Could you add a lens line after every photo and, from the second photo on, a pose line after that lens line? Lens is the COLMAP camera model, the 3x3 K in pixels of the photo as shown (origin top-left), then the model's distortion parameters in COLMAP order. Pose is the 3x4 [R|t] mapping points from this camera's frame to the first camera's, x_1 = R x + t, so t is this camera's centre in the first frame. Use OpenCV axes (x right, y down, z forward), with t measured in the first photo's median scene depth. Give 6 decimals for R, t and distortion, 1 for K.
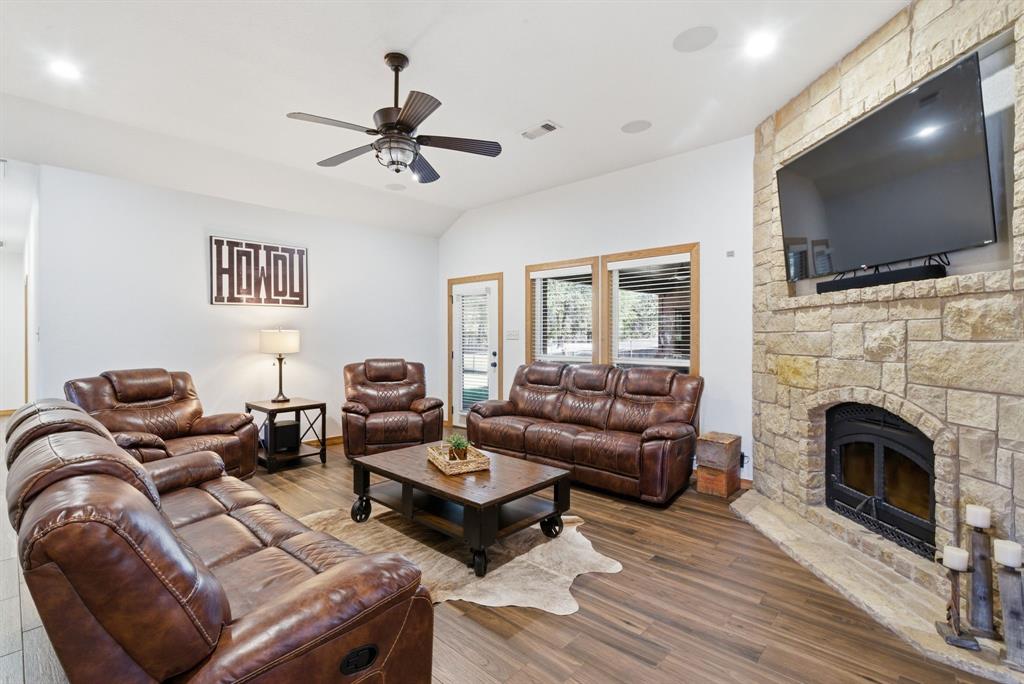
lens RADIAL K [[468.1, 0, 504.7], [0, 468.1, 339.7], [0, 0, 1]] dist [0.009184, -0.000027]
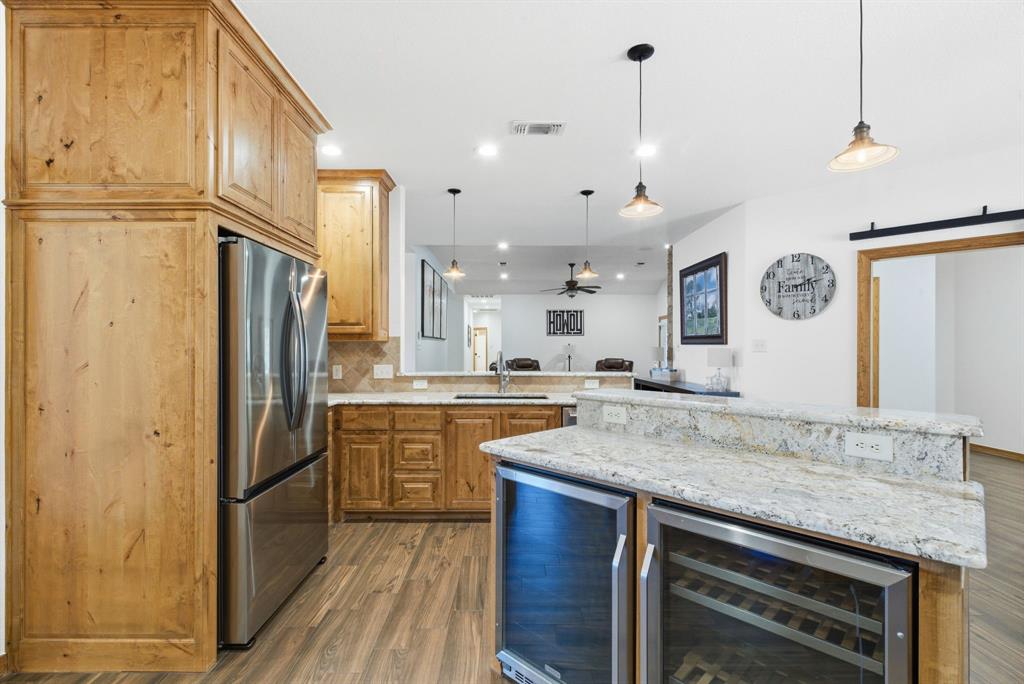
lens RADIAL K [[468.1, 0, 509.3], [0, 468.1, 345.8], [0, 0, 1]] dist [0.009184, -0.000027]
pose [[0.697417, 0.000488, -0.716666, 1.568113], [-0.010594, 0.999898, -0.009629, 0.014415], [0.716588, 0.014308, 0.697350, -1.388882]]
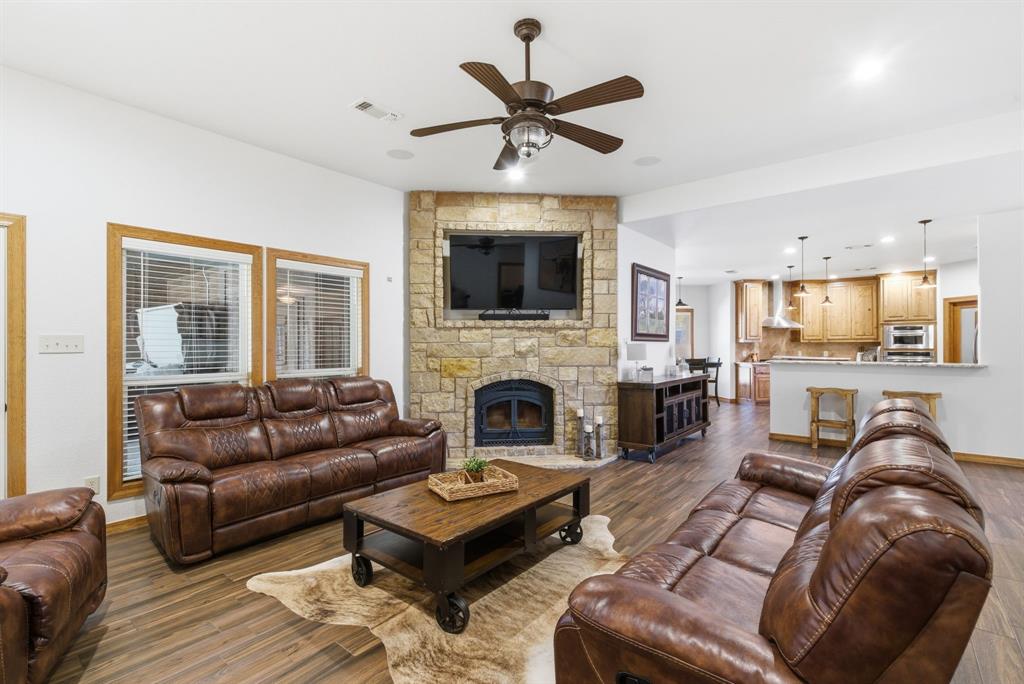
lens RADIAL K [[468.1, 0, 506.1], [0, 468.1, 345.8], [0, 0, 1]] dist [0.009184, -0.000027]
pose [[-0.075185, 0.000010, 0.997170, -0.947465], [0.011712, 0.999931, 0.000873, -0.005418], [-0.997101, 0.011745, -0.075180, 0.962672]]
